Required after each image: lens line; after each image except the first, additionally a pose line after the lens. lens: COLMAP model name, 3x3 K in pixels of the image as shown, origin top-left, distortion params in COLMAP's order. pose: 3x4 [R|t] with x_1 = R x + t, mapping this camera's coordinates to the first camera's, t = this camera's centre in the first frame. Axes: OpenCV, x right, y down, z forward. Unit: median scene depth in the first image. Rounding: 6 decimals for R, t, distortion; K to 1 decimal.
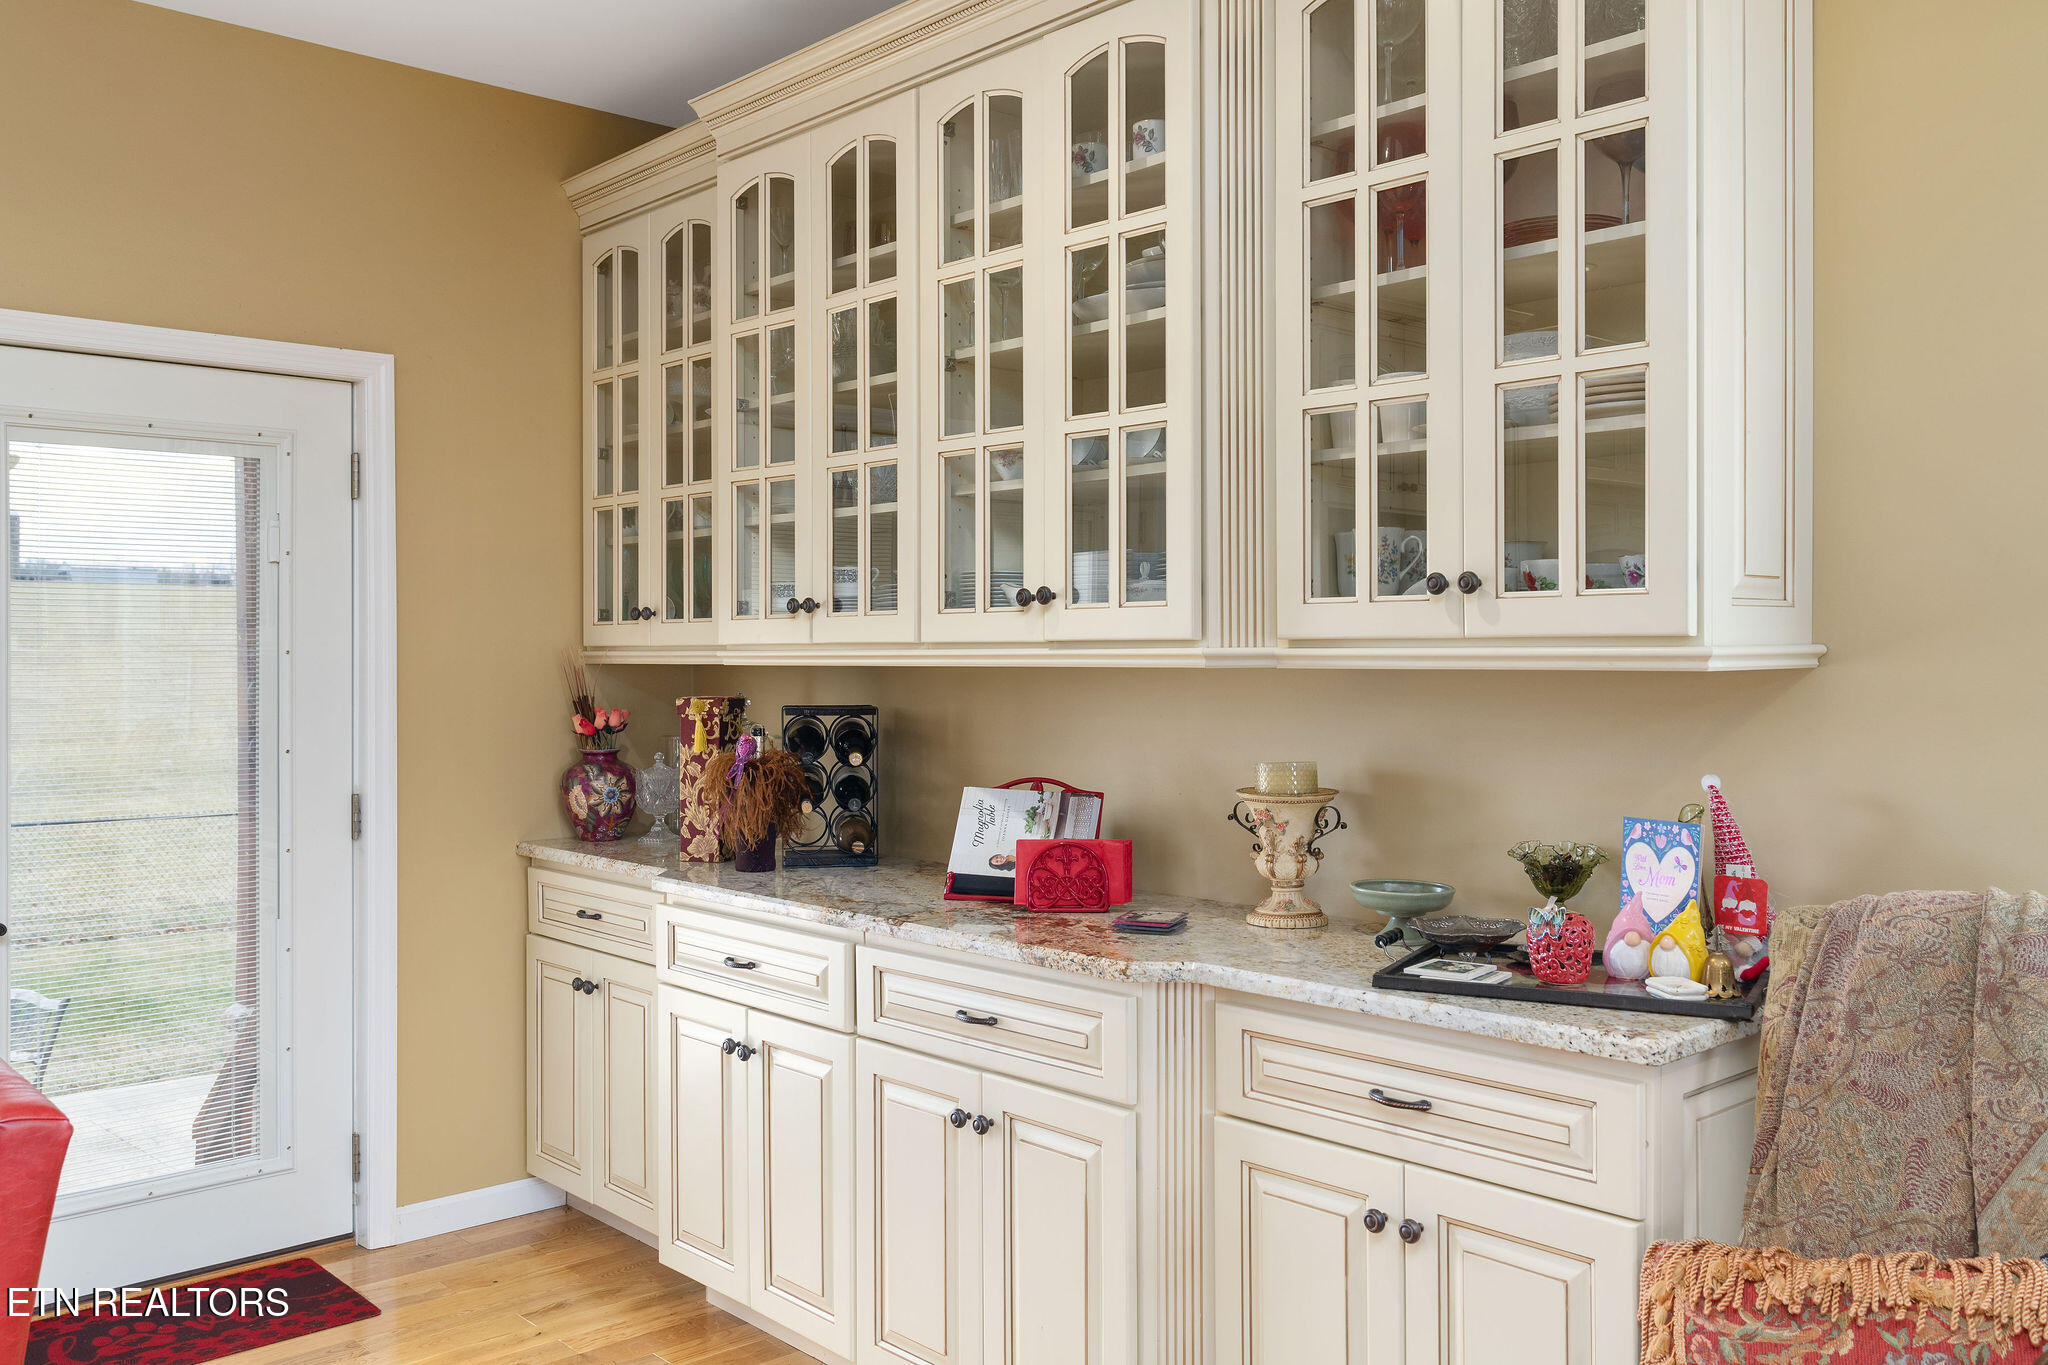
lens RADIAL K [[1719.2, 0, 1020.8], [0, 1719.2, 648.3], [0, 0, 1]] dist [0.007062, 0.001528]
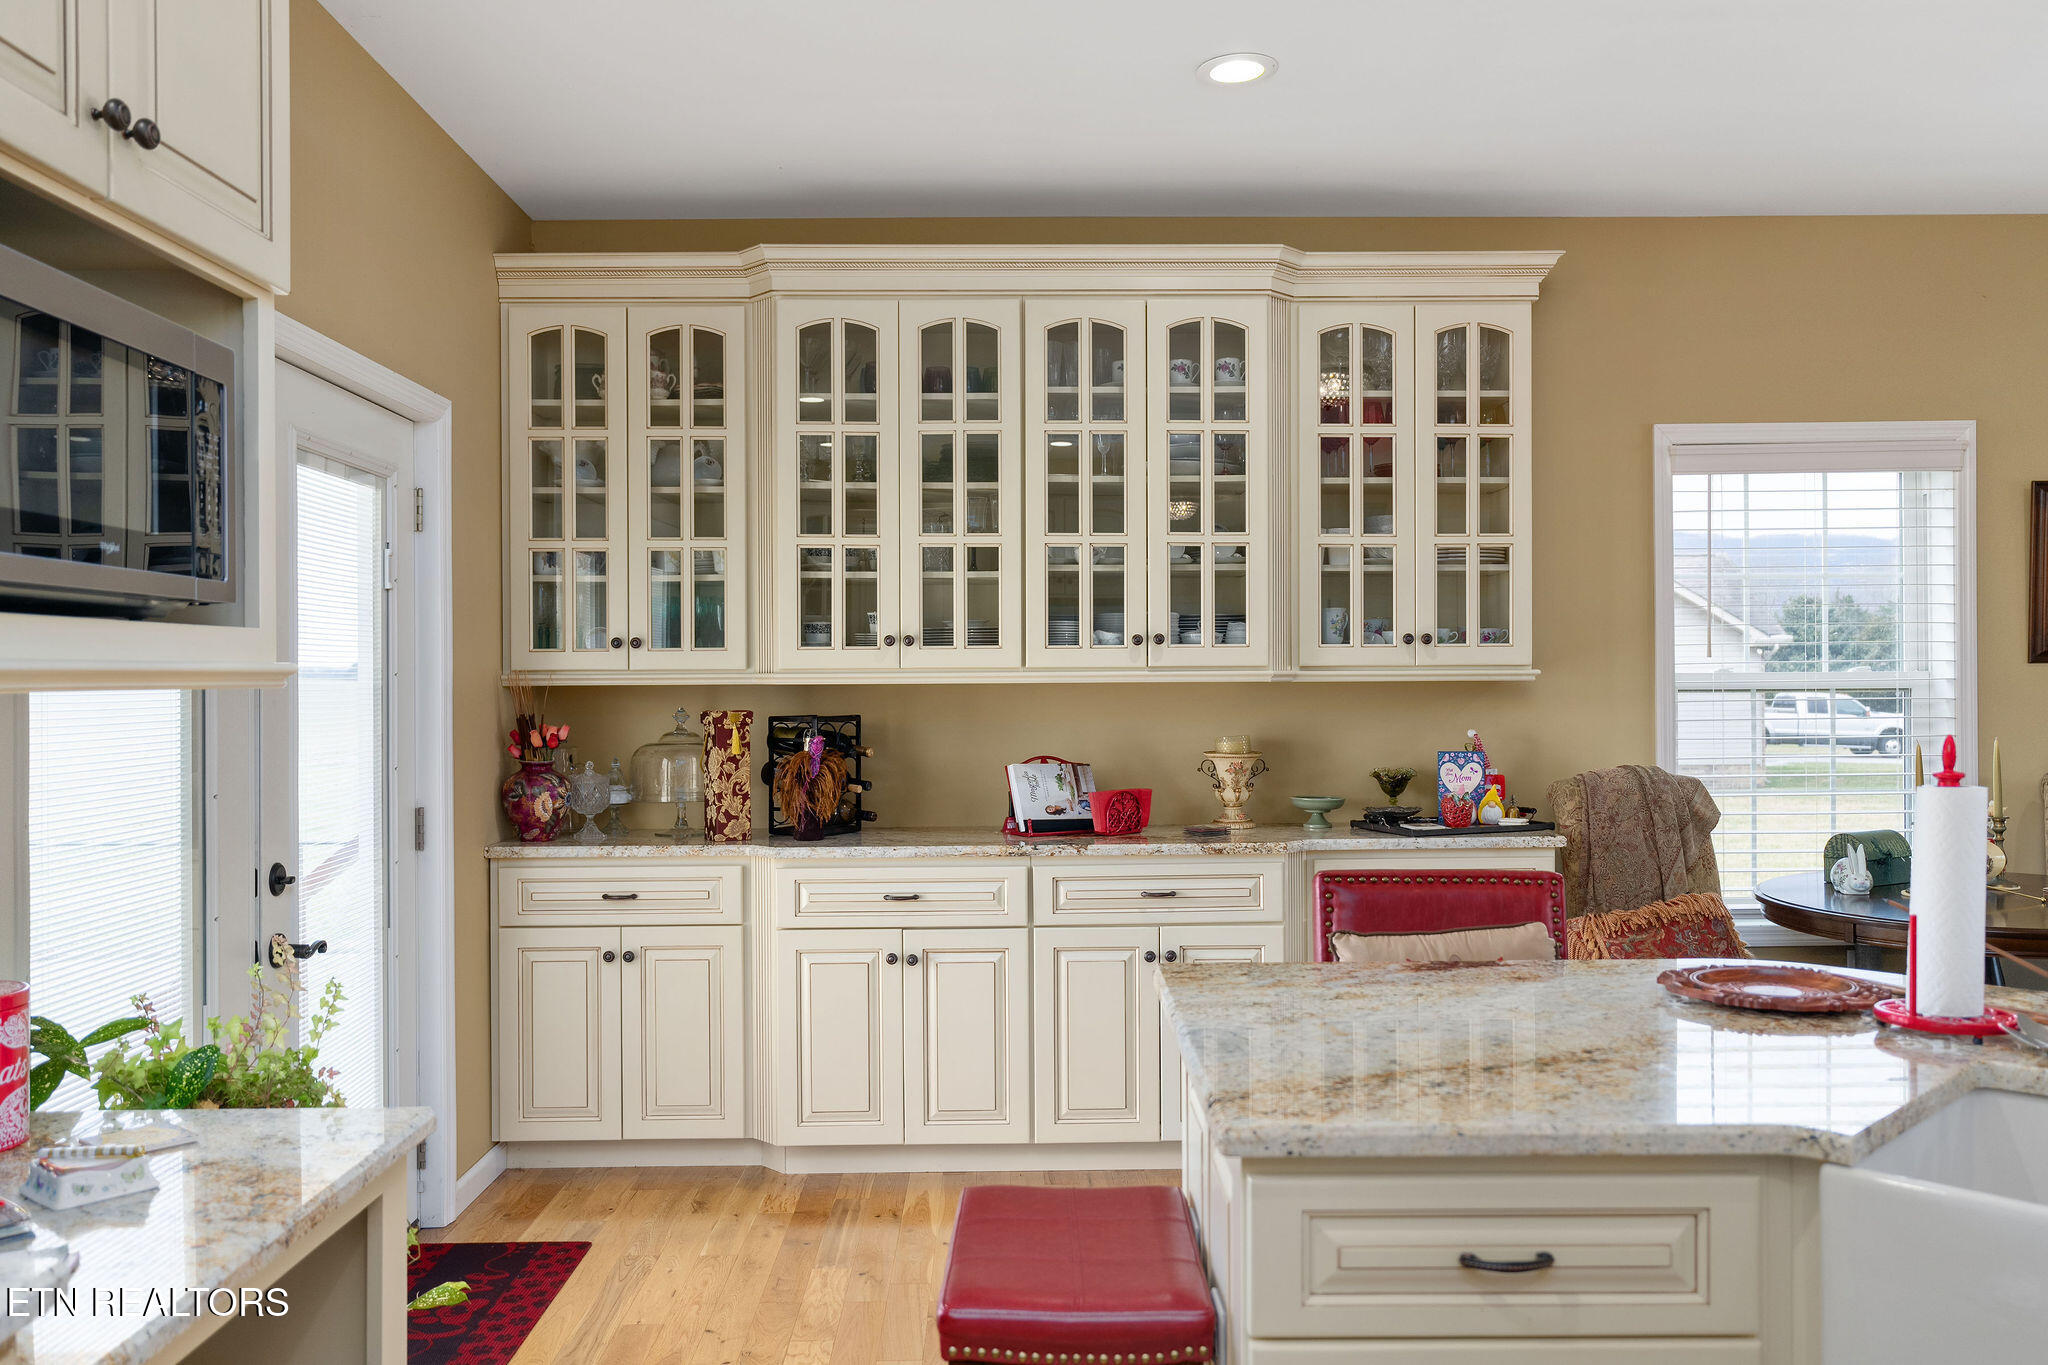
lens RADIAL K [[1610.1, 0, 1024.0], [0, 1610.1, 682.5], [0, 0, 1]] dist [0.000706, 0.001949]
pose [[0.652599, 0.000931, 0.757703, -1.100186], [0.002443, 0.999991, -0.003333, 0.014230], [-0.757700, 0.004026, 0.652591, 0.075998]]
